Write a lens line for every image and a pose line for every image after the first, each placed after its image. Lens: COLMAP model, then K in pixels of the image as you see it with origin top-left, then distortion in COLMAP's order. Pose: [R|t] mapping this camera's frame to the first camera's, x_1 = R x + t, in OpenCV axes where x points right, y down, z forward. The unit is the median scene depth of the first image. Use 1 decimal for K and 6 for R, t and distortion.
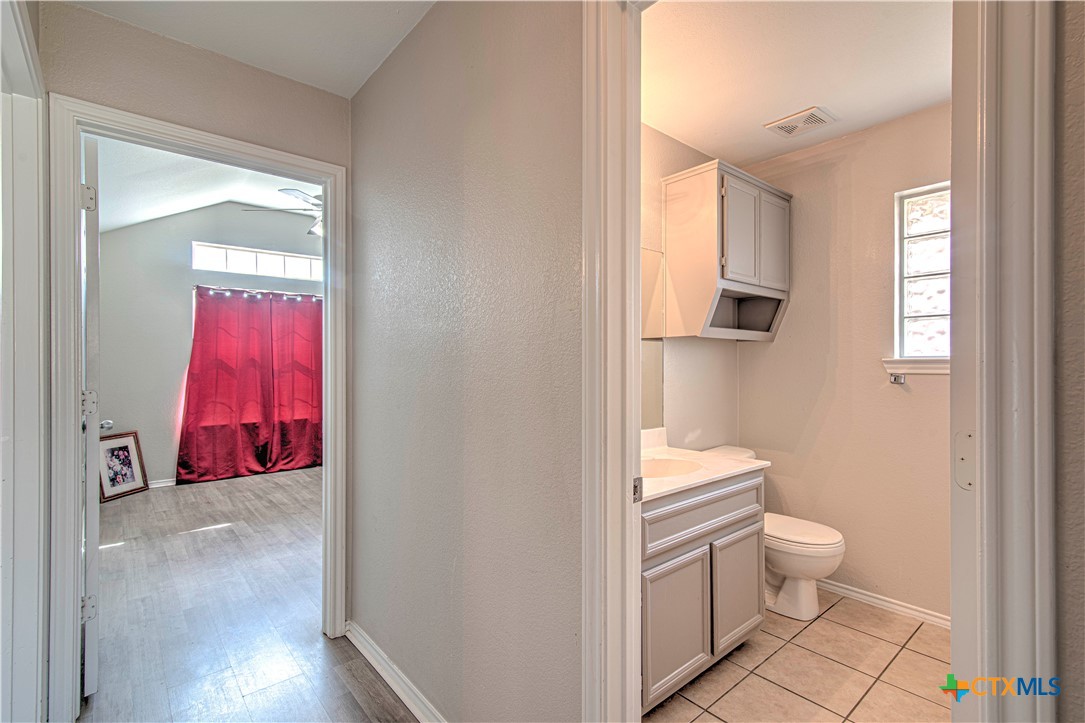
lens RADIAL K [[505.9, 0, 545.3], [0, 505.9, 364.5], [0, 0, 1]] dist [0.012419, -0.000670]
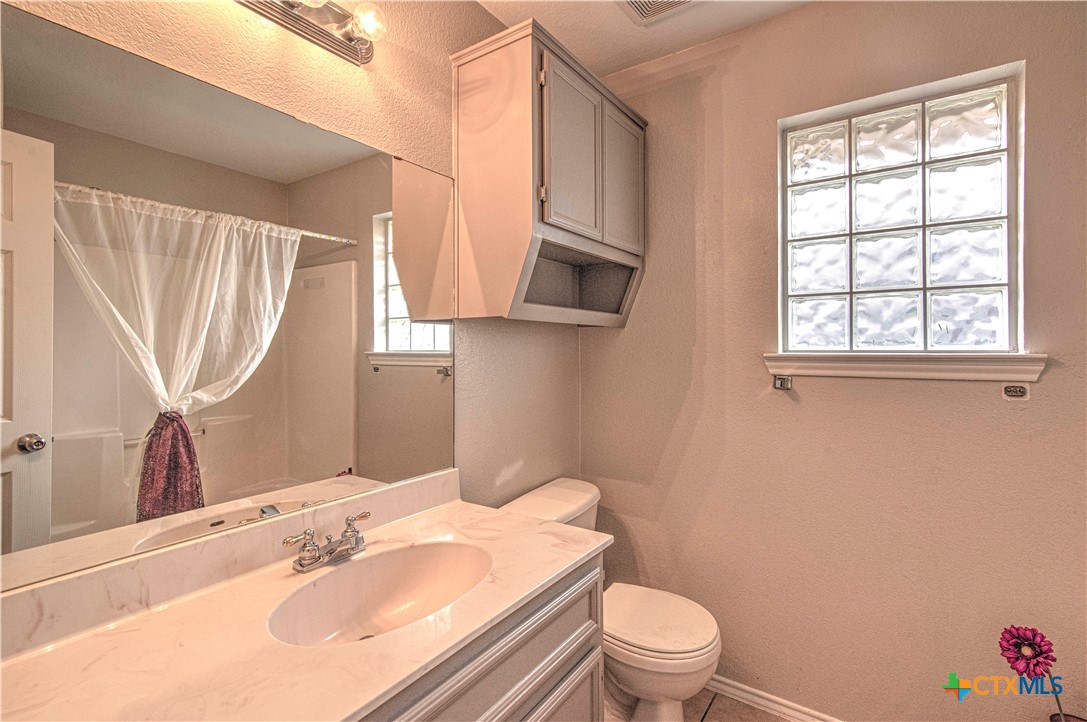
lens RADIAL K [[502.6, 0, 582.2], [0, 502.6, 341.4], [0, 0, 1]] dist [0.013230, -0.000083]
pose [[0.951134, 0.001724, 0.308775, 0.206675], [0.002078, 0.999926, -0.011985, -0.020528], [-0.308773, 0.012041, 0.951060, 0.410228]]
